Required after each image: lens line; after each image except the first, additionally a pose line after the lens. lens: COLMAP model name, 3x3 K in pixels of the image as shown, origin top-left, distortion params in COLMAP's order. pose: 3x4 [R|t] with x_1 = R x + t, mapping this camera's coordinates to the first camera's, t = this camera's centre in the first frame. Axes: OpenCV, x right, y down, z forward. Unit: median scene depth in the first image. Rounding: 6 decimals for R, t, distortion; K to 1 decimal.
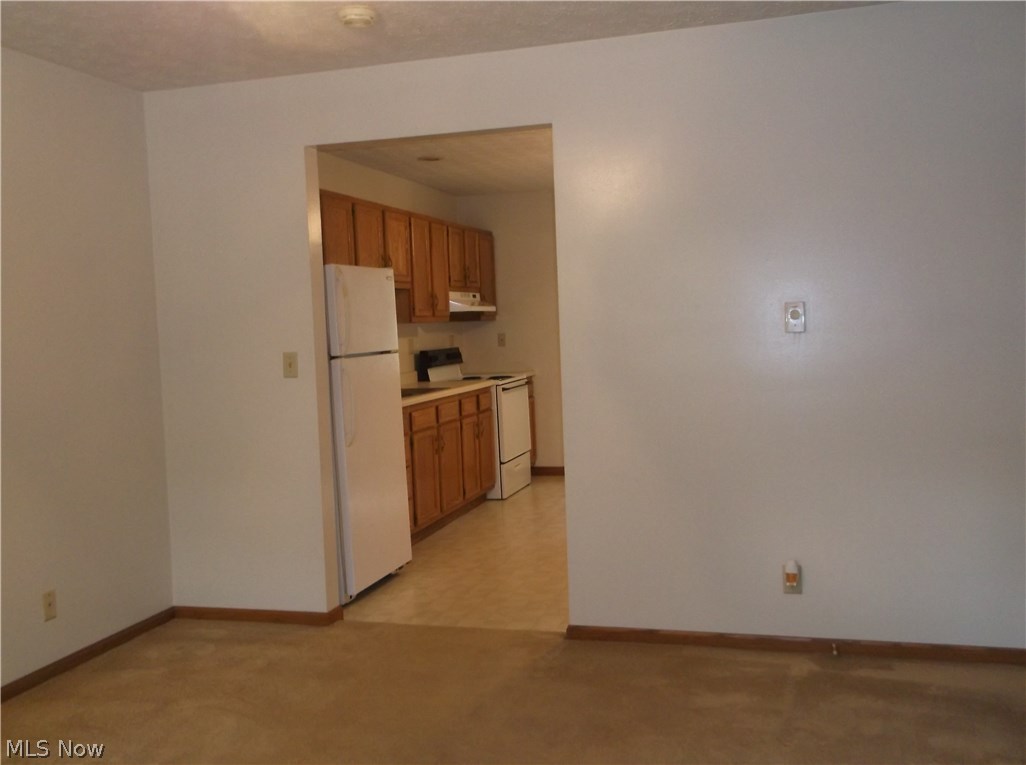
lens RADIAL K [[971.3, 0, 485.5], [0, 971.3, 379.9], [0, 0, 1]] dist [-0.006348, 0.000000]
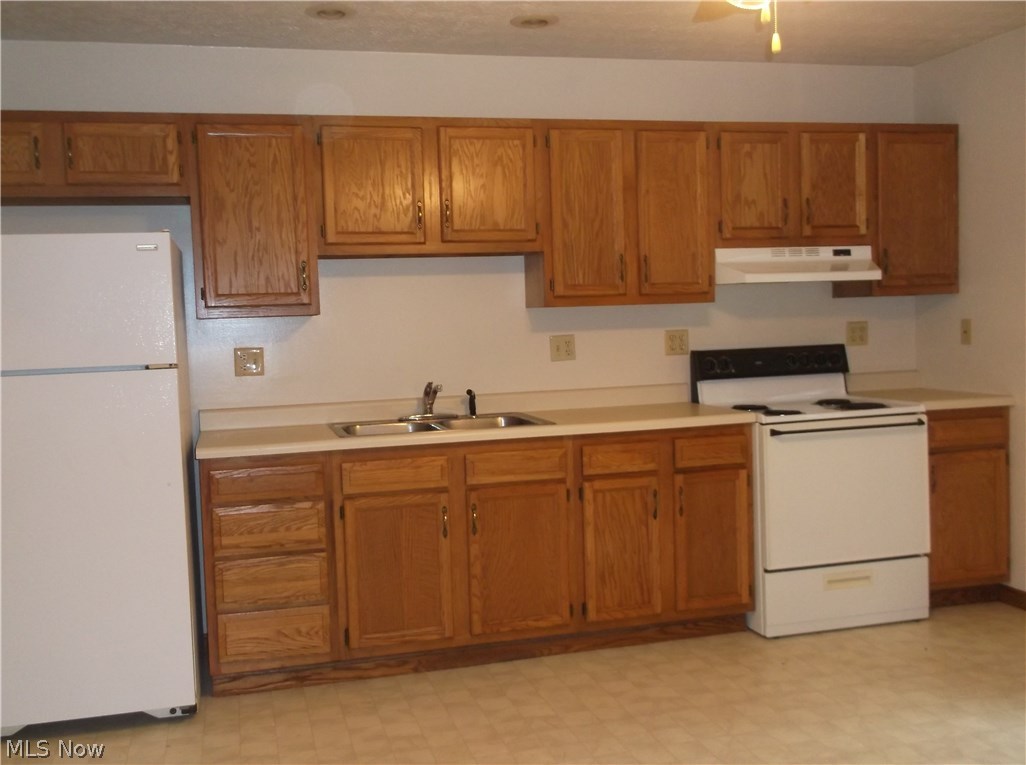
lens RADIAL K [[935.9, 0, 514.4], [0, 935.9, 379.9], [0, 0, 1]] dist [-0.015777, 0.000000]
pose [[0.528274, 0.080340, -0.845265, 0.525023], [-0.035209, 0.996730, 0.072731, -0.071792], [0.848344, -0.008661, 0.529375, 0.874465]]
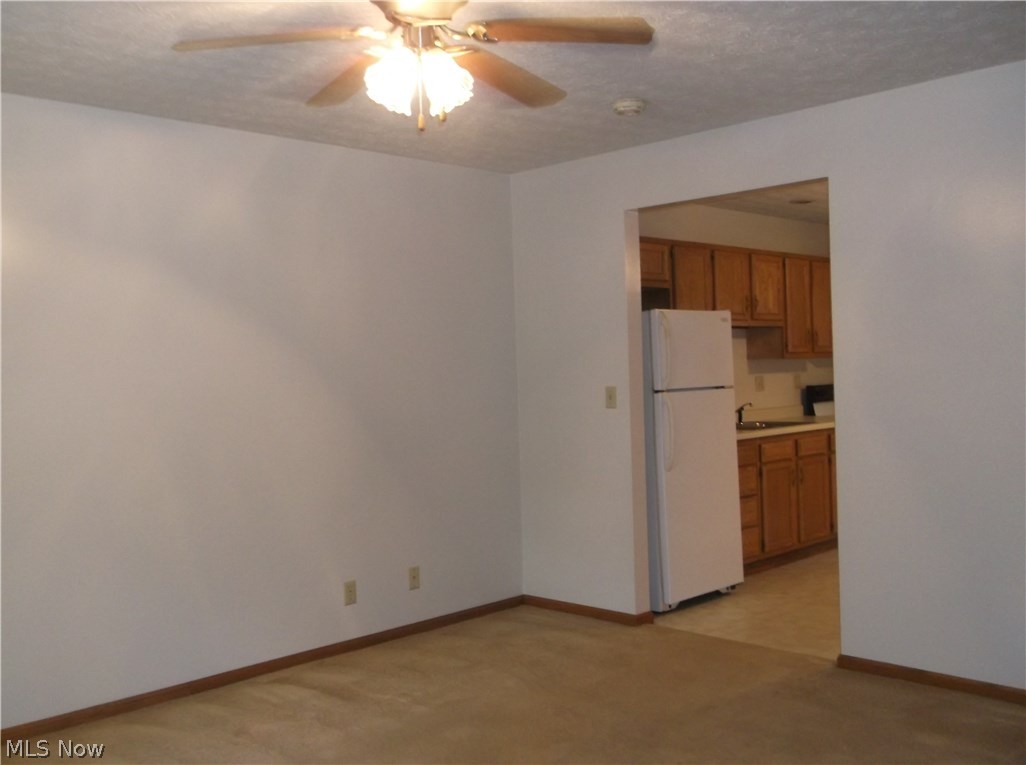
lens RADIAL K [[971.3, 0, 516.1], [0, 971.3, 379.9], [0, 0, 1]] dist [-0.006348, 0.000000]
pose [[0.883503, 0.016090, -0.468150, 0.205083], [-0.029788, 0.999317, -0.021869, -0.006302], [0.467478, 0.033267, 0.883378, -0.070800]]
